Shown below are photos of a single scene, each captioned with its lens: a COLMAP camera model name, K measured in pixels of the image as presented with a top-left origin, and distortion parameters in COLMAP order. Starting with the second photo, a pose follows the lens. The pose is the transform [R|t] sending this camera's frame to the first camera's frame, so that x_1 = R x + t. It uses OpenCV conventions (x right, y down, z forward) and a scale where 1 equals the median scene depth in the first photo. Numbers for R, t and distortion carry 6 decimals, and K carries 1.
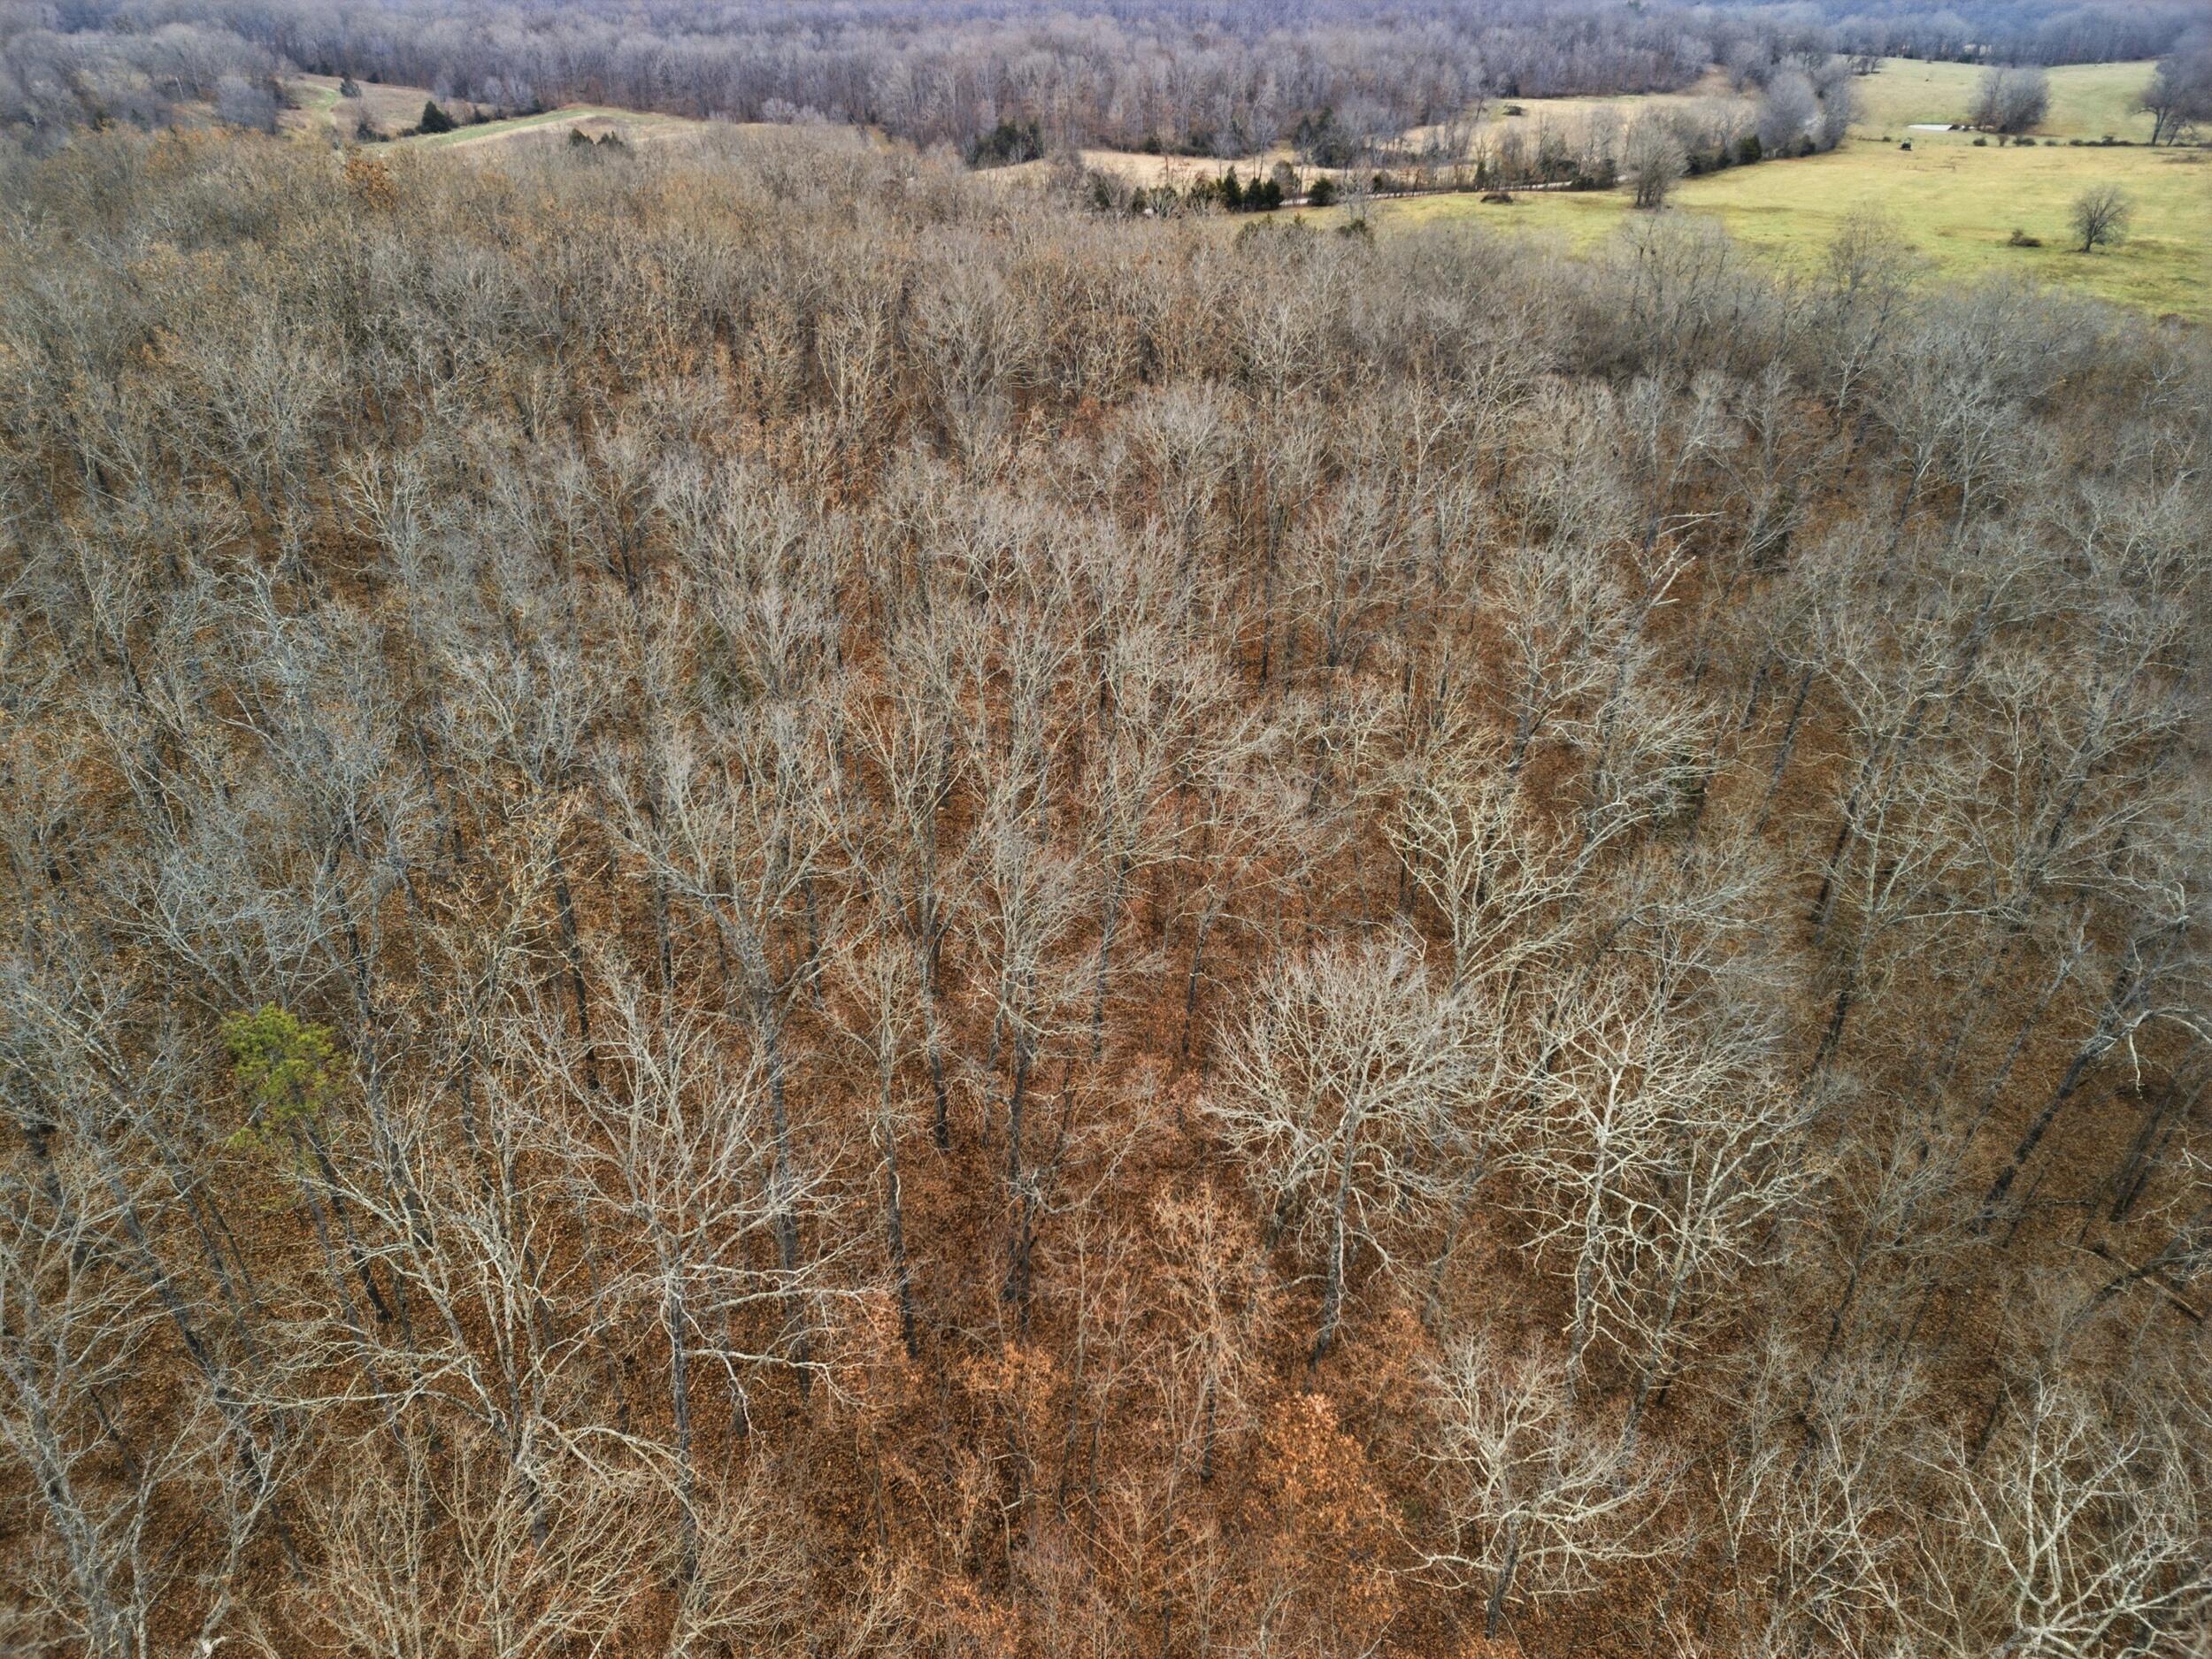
lens RADIAL K [[1525.0, 0, 1097.3], [0, 1525.0, 827.4], [0, 0, 1]] dist [0.077676, -0.064005]
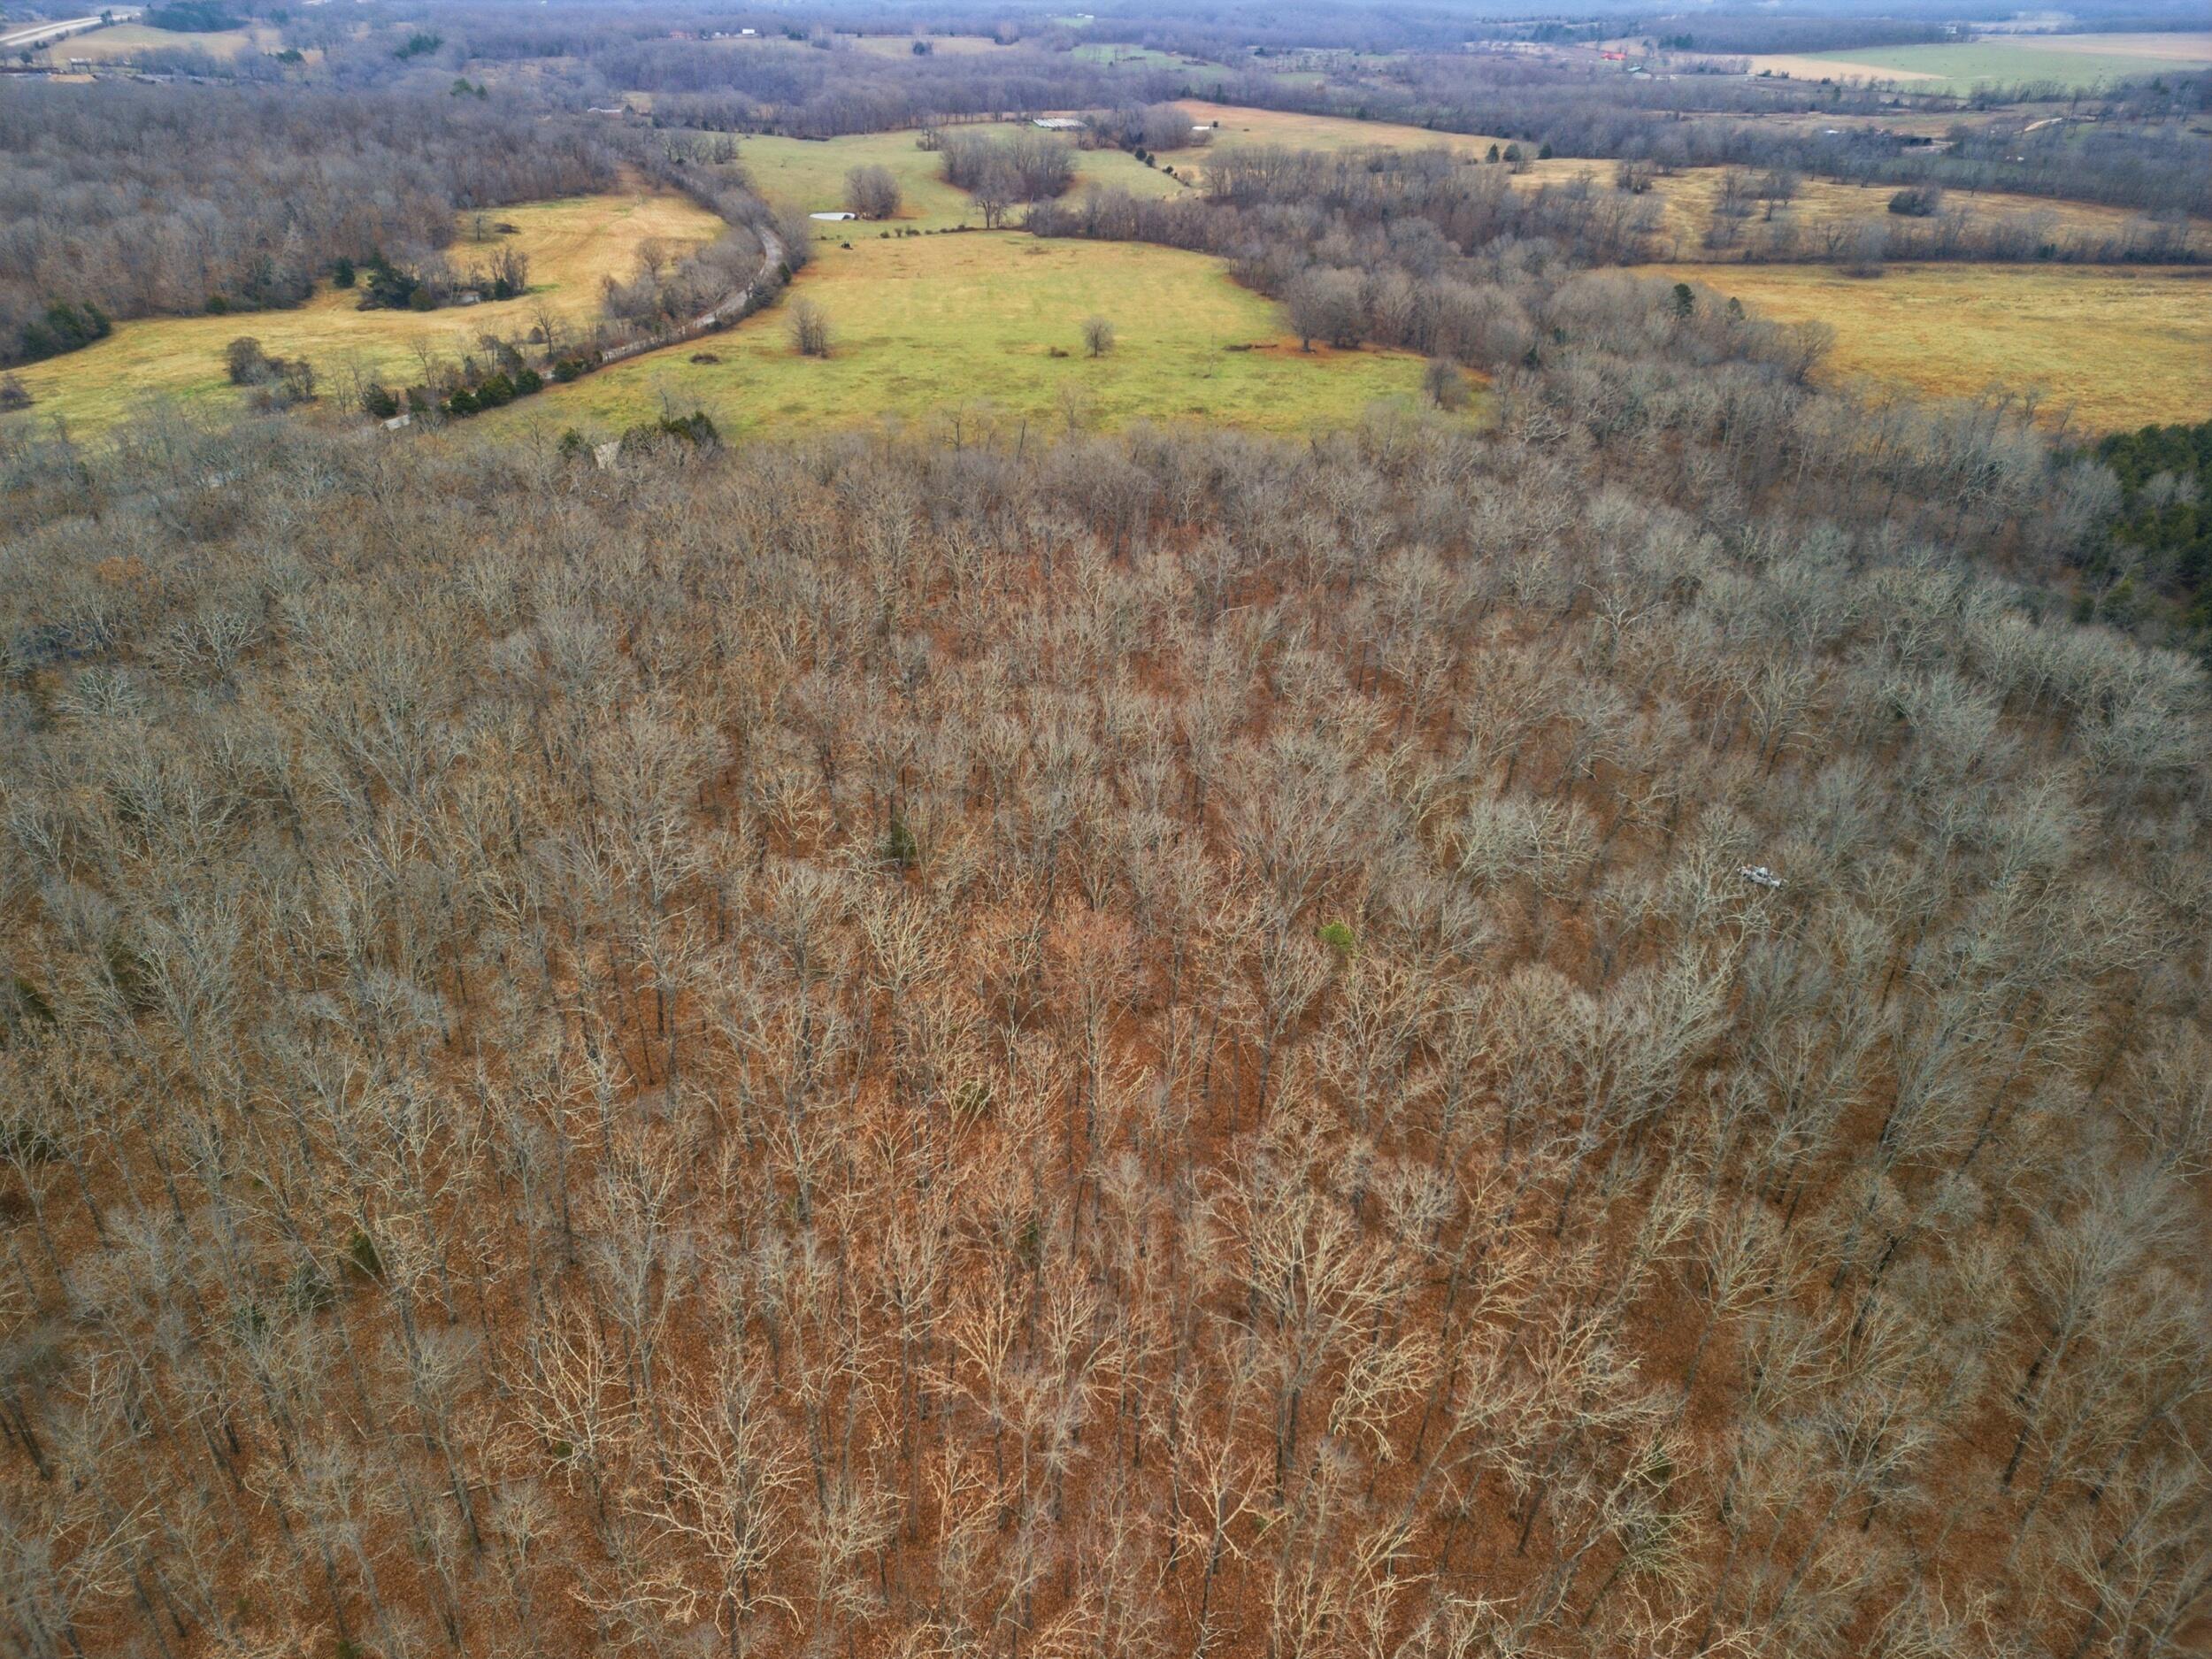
lens RADIAL K [[1525.0, 0, 1097.3], [0, 1525.0, 827.4], [0, 0, 1]] dist [0.077676, -0.064005]
pose [[0.744359, -0.319158, 0.586573, -0.229794], [0.319858, 0.941476, 0.106365, -0.046895], [-0.586191, 0.108447, 0.802882, -0.103818]]
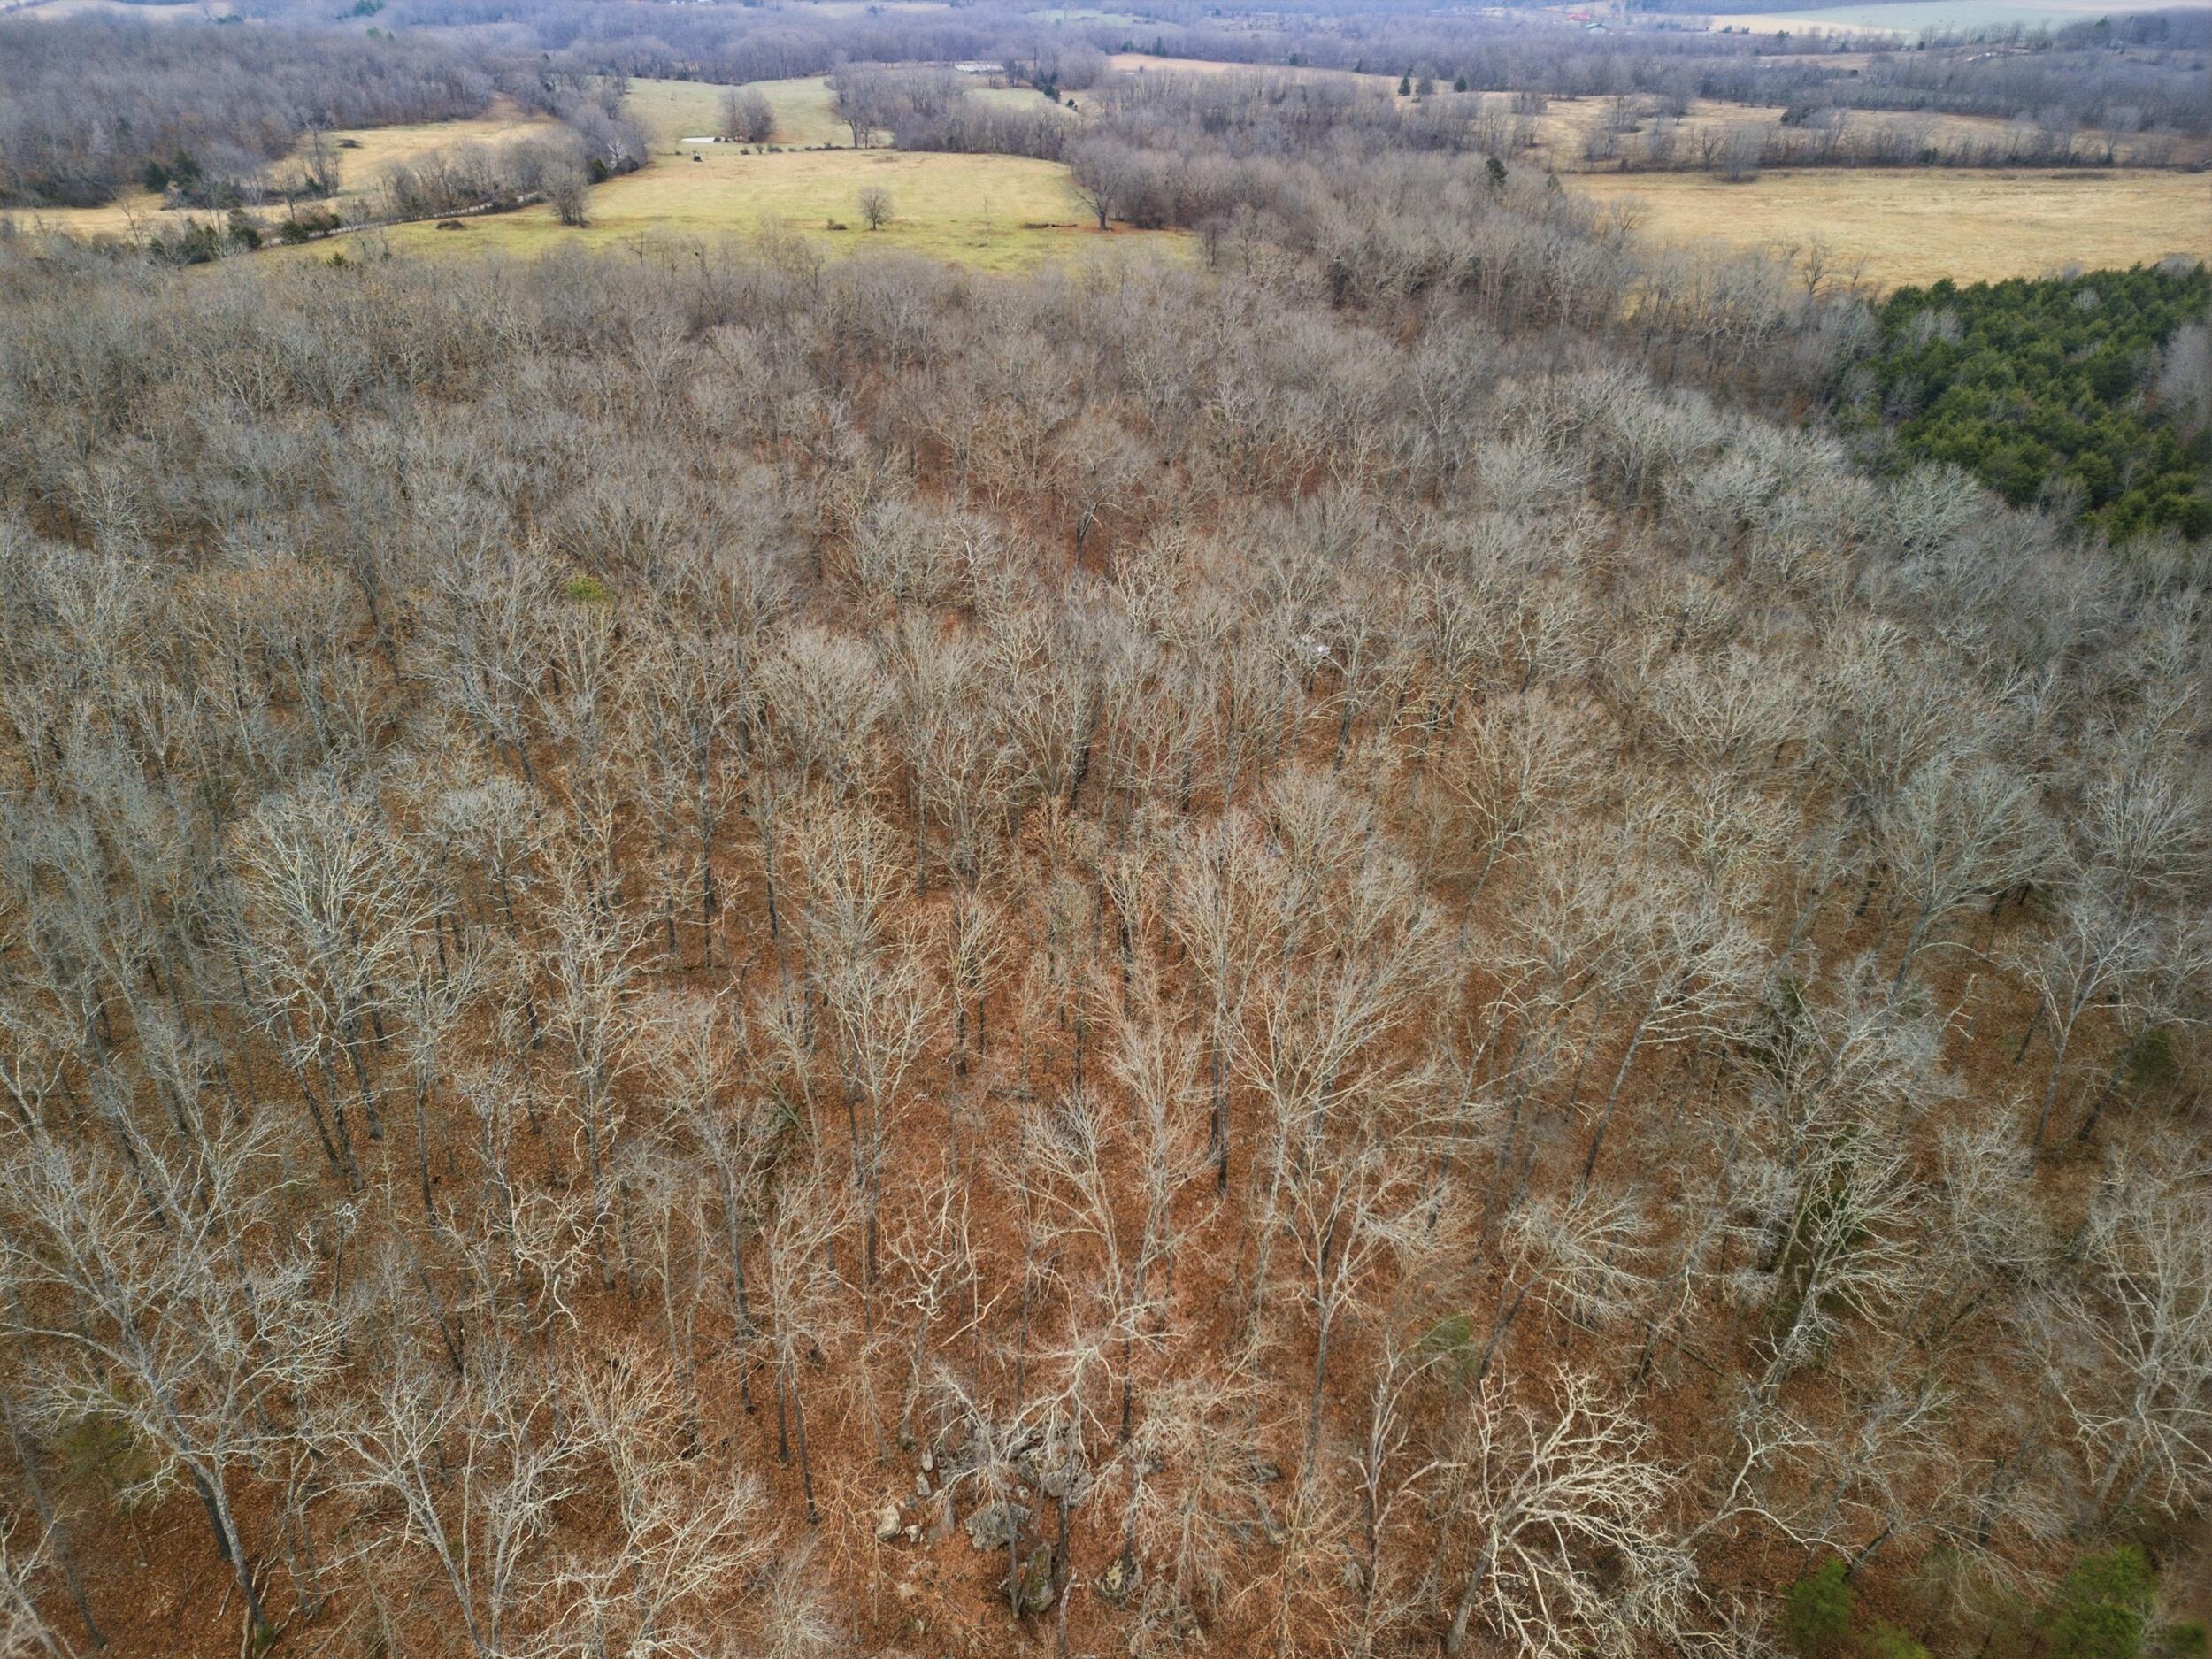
lens RADIAL K [[1527.8, 0, 1097.9], [0, 1527.8, 826.9], [0, 0, 1]] dist [0.066760, -0.046650]
pose [[0.749156, -0.321783, 0.578982, -0.137634], [0.323341, 0.940513, 0.104336, 0.047650], [-0.578114, 0.109045, 0.808637, -0.145141]]
